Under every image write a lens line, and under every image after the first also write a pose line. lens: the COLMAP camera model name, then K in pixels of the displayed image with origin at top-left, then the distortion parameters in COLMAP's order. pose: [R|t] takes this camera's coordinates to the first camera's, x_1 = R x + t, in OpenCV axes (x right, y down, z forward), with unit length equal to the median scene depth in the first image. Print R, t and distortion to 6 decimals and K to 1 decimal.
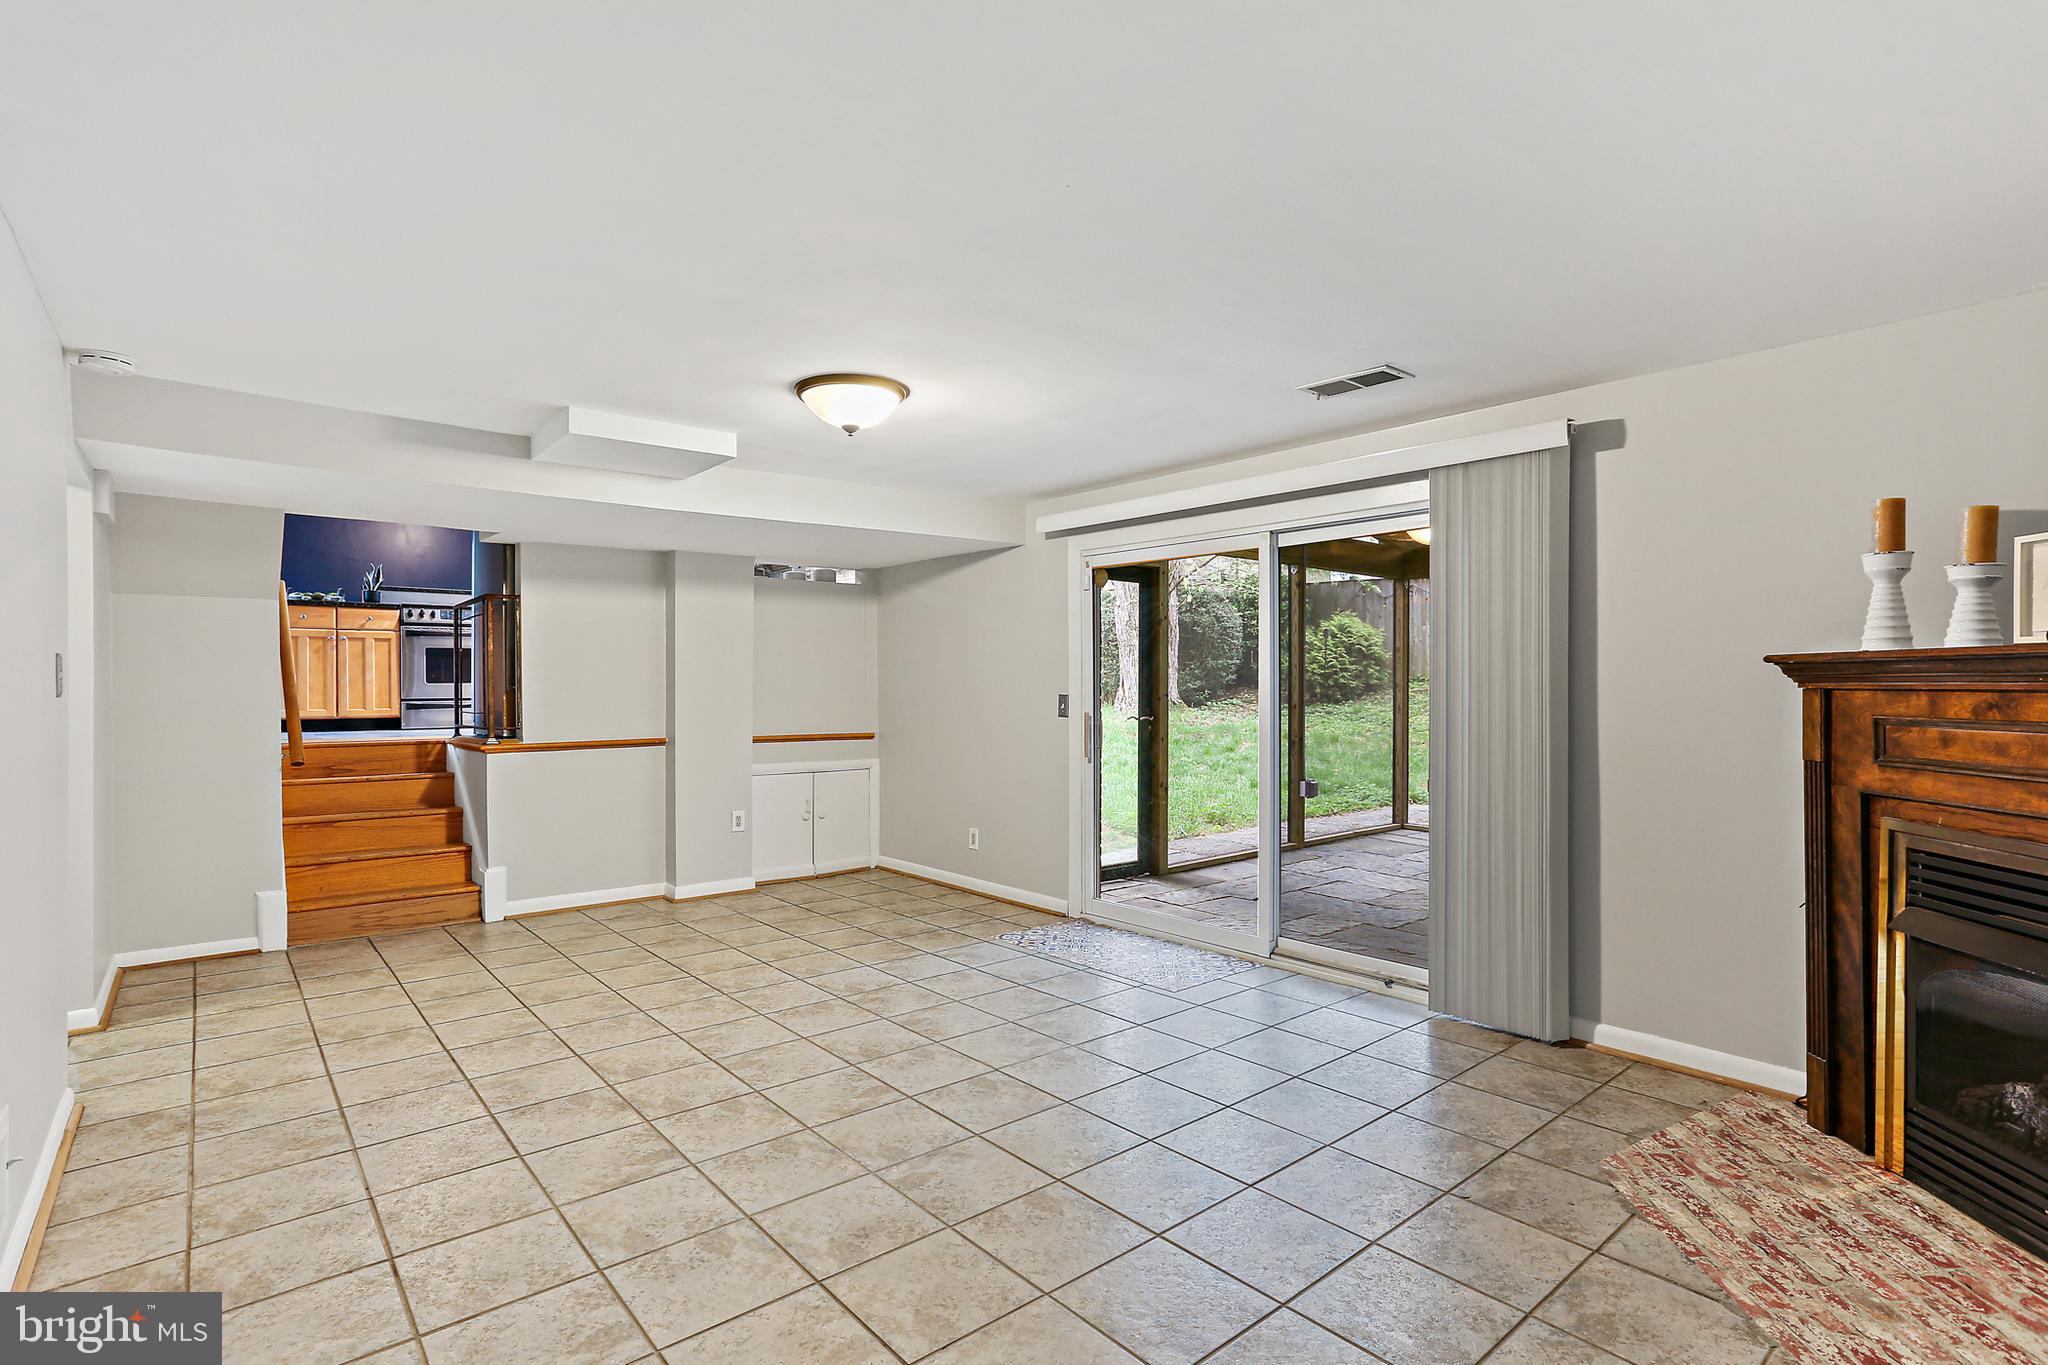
lens RADIAL K [[1001.4, 0, 1022.7], [0, 1001.4, 673.2], [0, 0, 1]] dist [-0.052872, 0.040026]
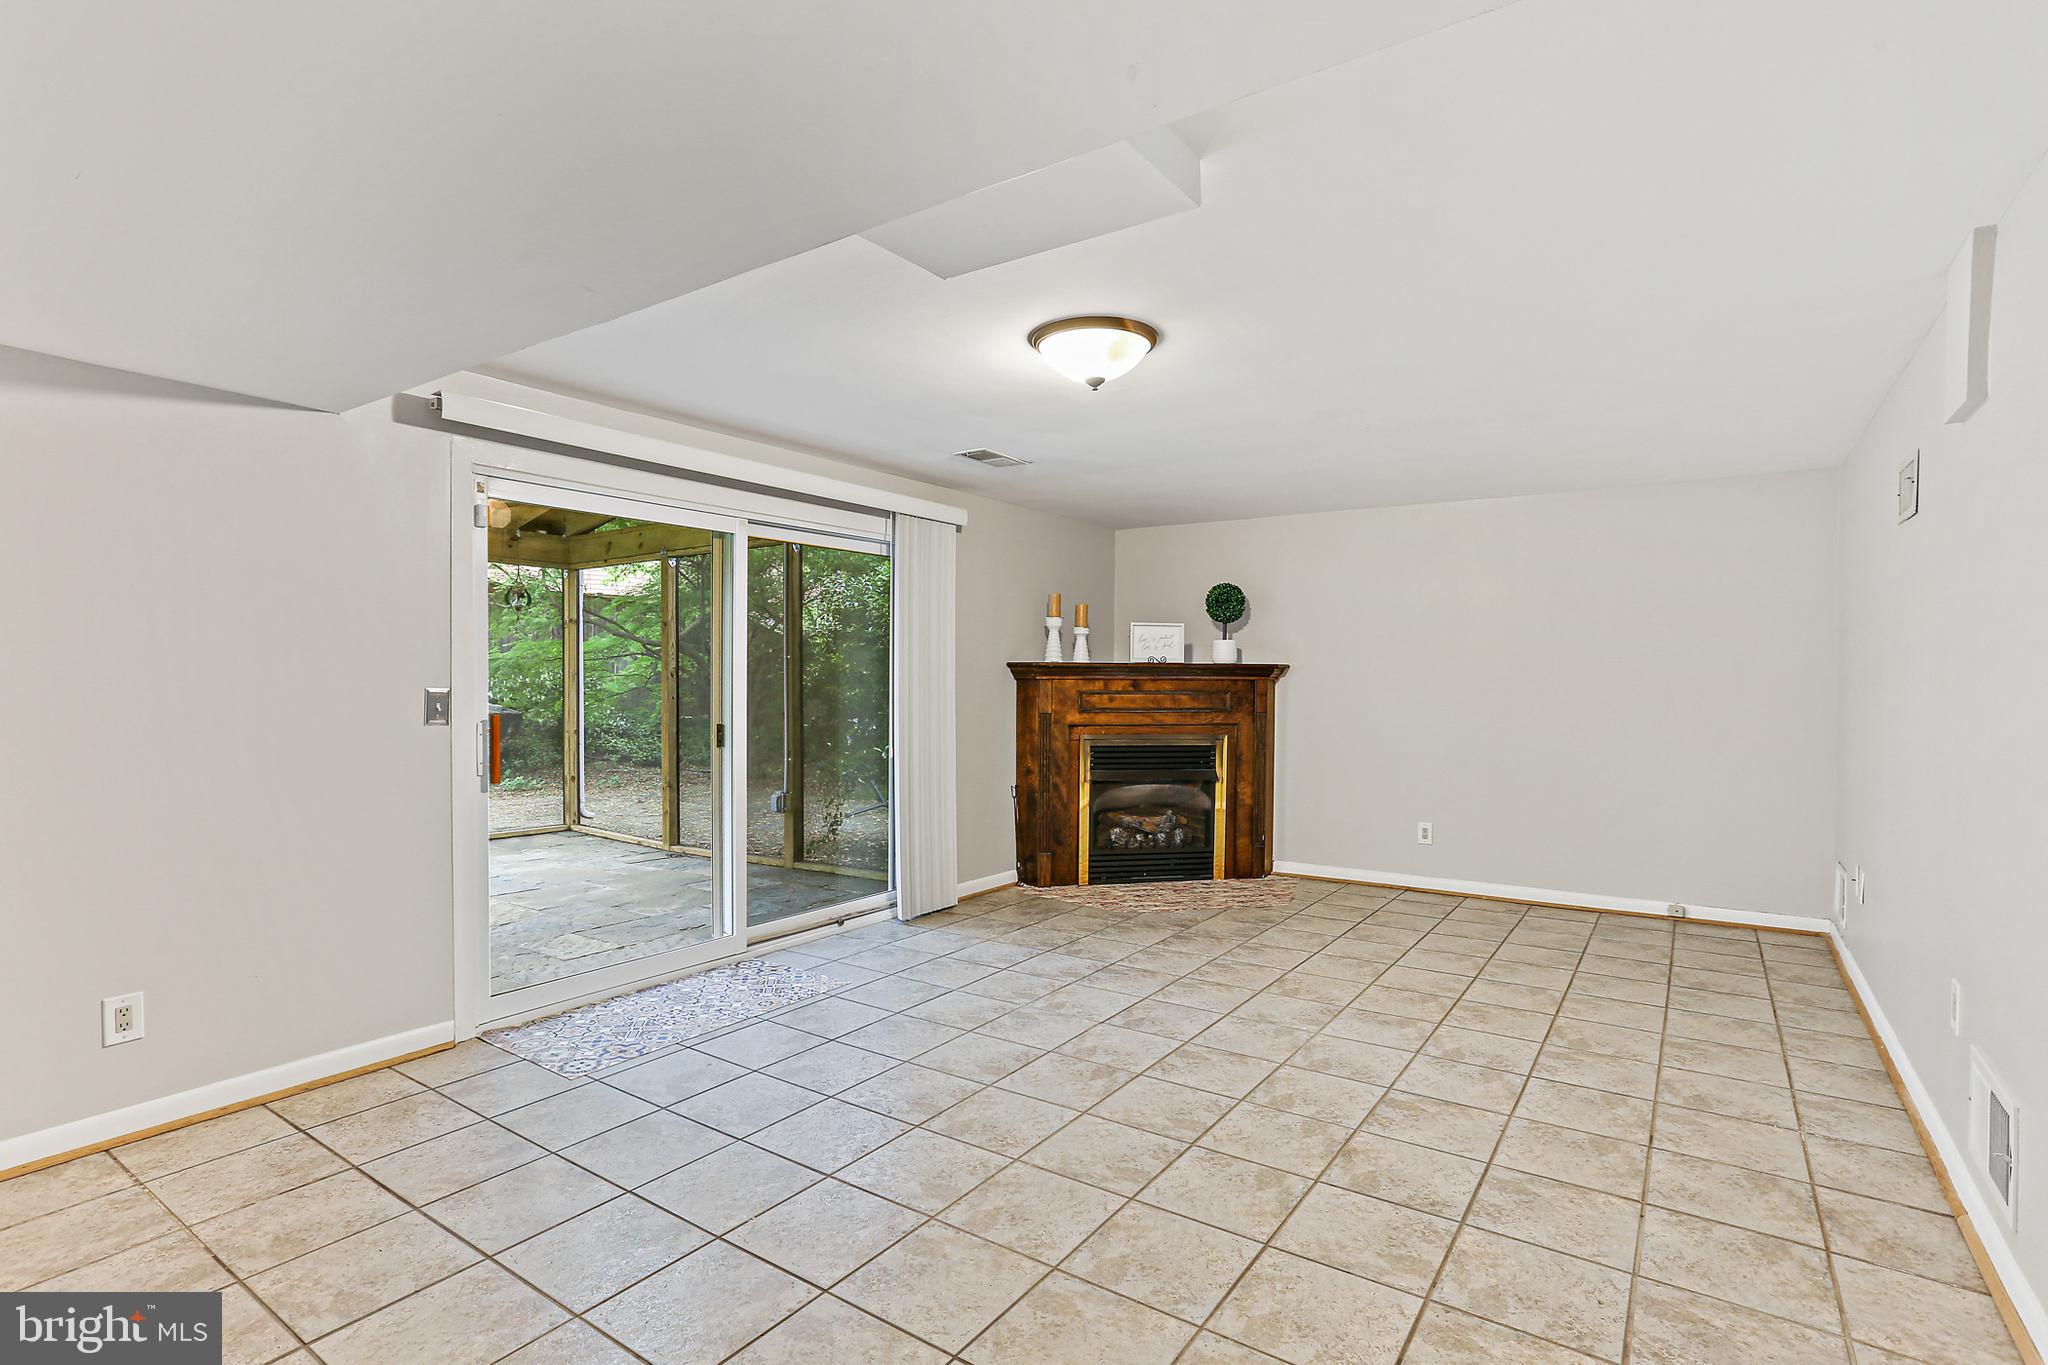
lens RADIAL K [[1001.4, 0, 1022.7], [0, 1001.4, 673.2], [0, 0, 1]] dist [-0.052872, 0.040026]
pose [[-0.262934, 0.007314, 0.964786, -1.044295], [-0.014693, 0.999825, -0.011584, 0.024147], [-0.964702, -0.017222, -0.262781, 1.344132]]
